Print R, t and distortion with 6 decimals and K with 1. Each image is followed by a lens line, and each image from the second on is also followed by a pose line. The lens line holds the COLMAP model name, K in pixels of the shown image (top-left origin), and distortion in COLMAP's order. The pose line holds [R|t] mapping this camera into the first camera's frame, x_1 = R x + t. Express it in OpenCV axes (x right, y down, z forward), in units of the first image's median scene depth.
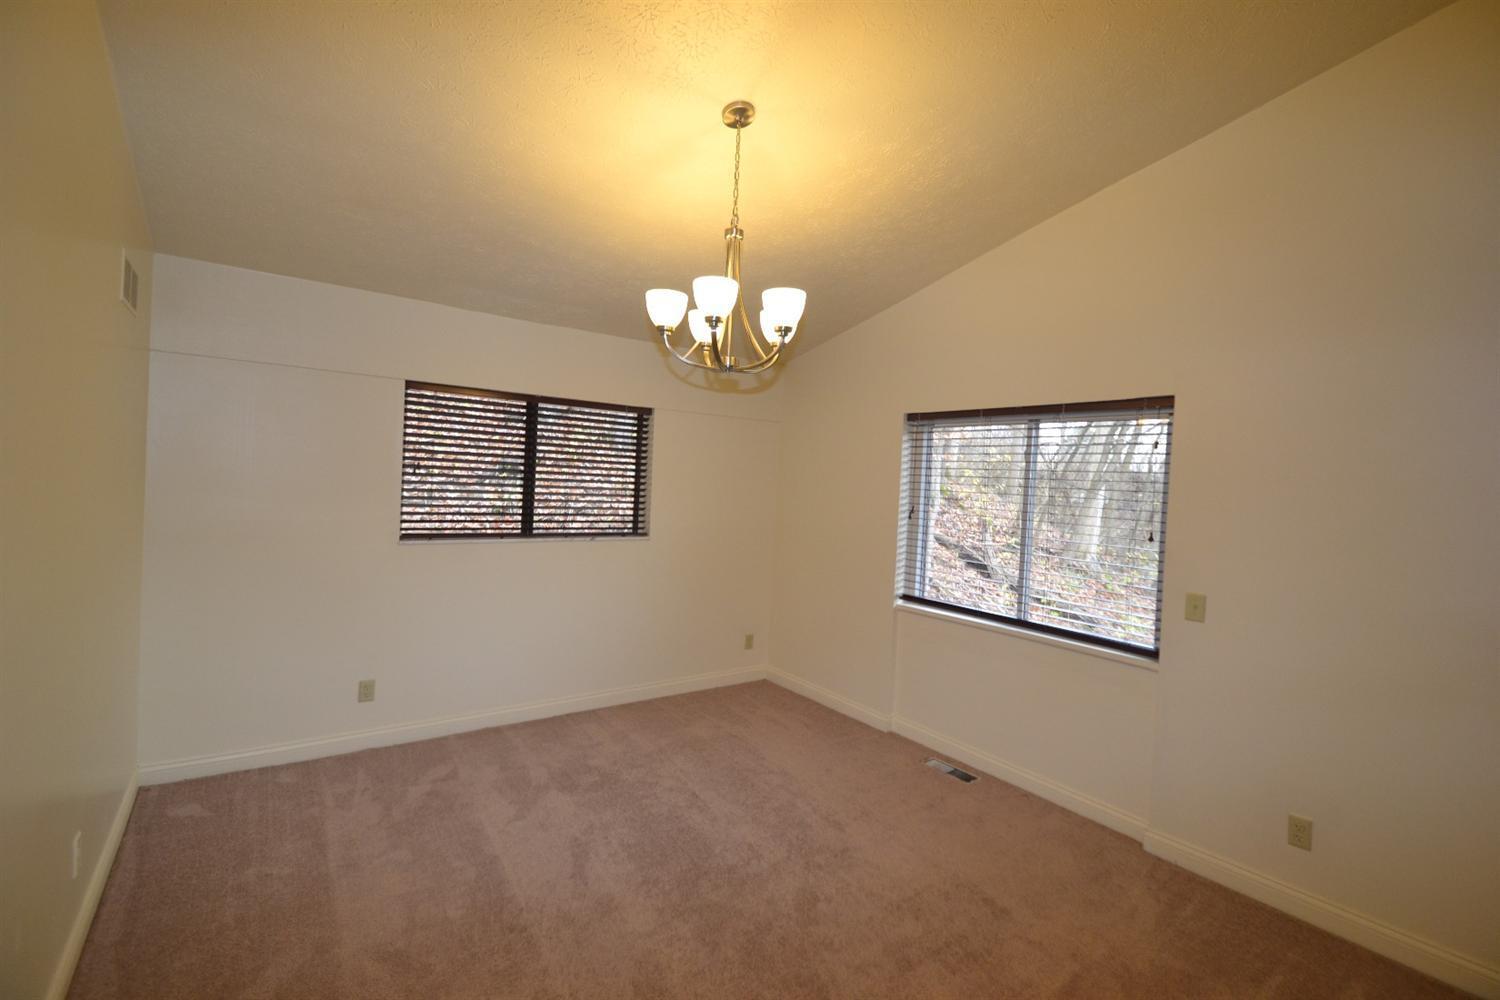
lens RADIAL K [[674.7, 0, 751.0], [0, 674.7, 499.0], [0, 0, 1]] dist [-0.000635, -0.000431]
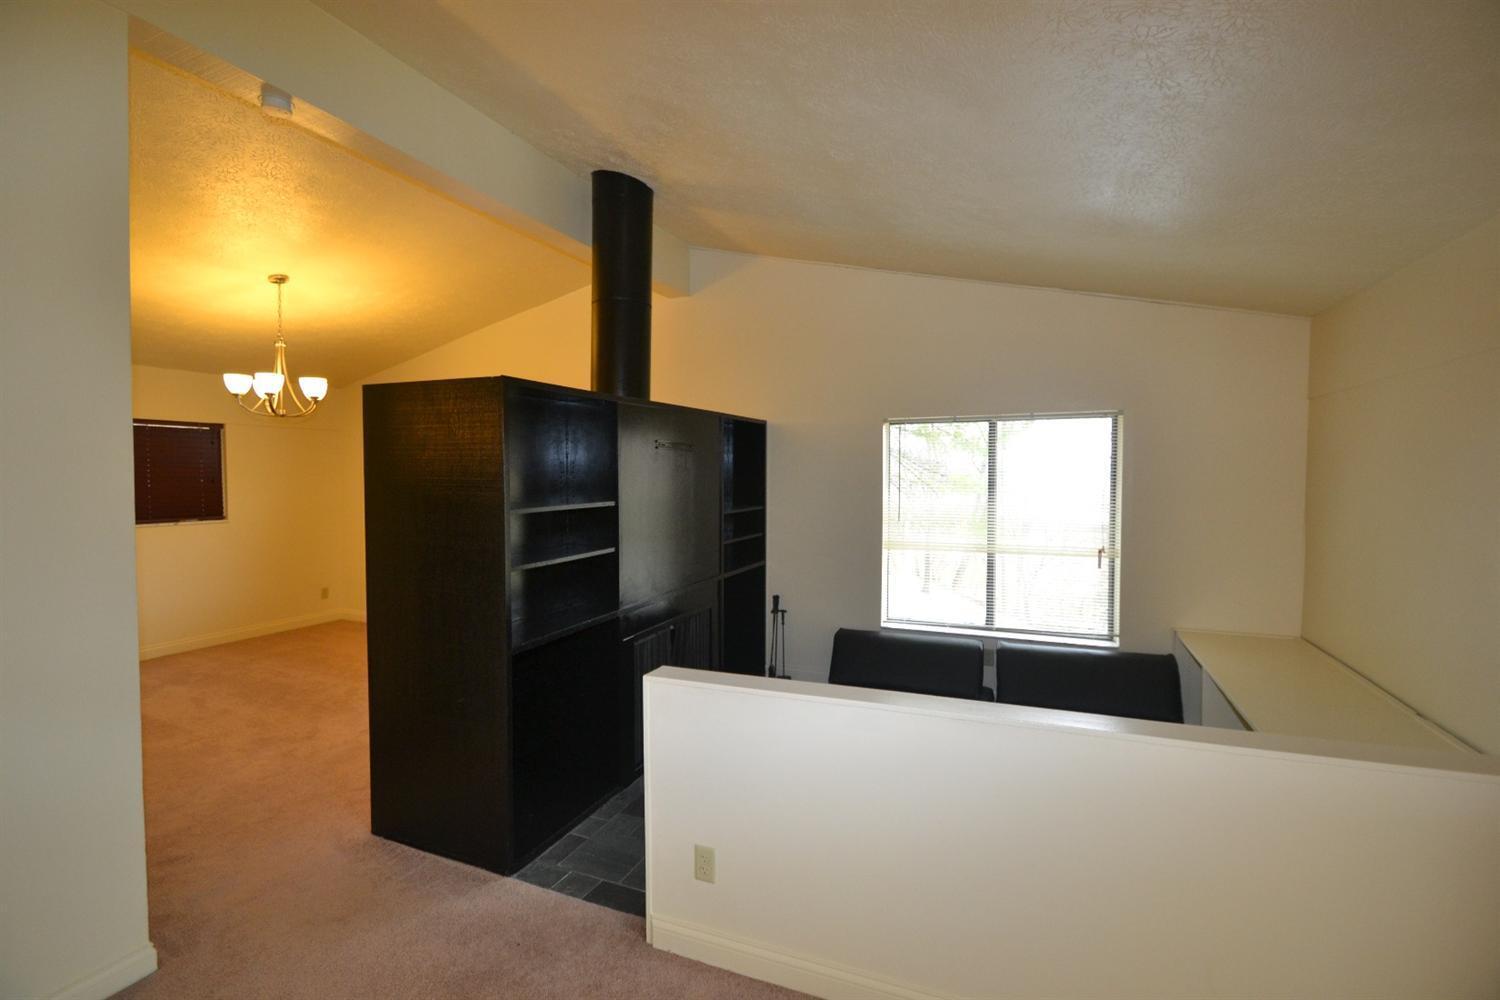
lens RADIAL K [[674.7, 0, 741.6], [0, 674.7, 485.9], [0, 0, 1]] dist [-0.000635, -0.000431]
pose [[0.862904, -0.061282, 0.501639, 0.115951], [0.056482, 0.998096, 0.024772, 0.027549], [-0.502202, 0.006958, 0.864722, -1.255102]]
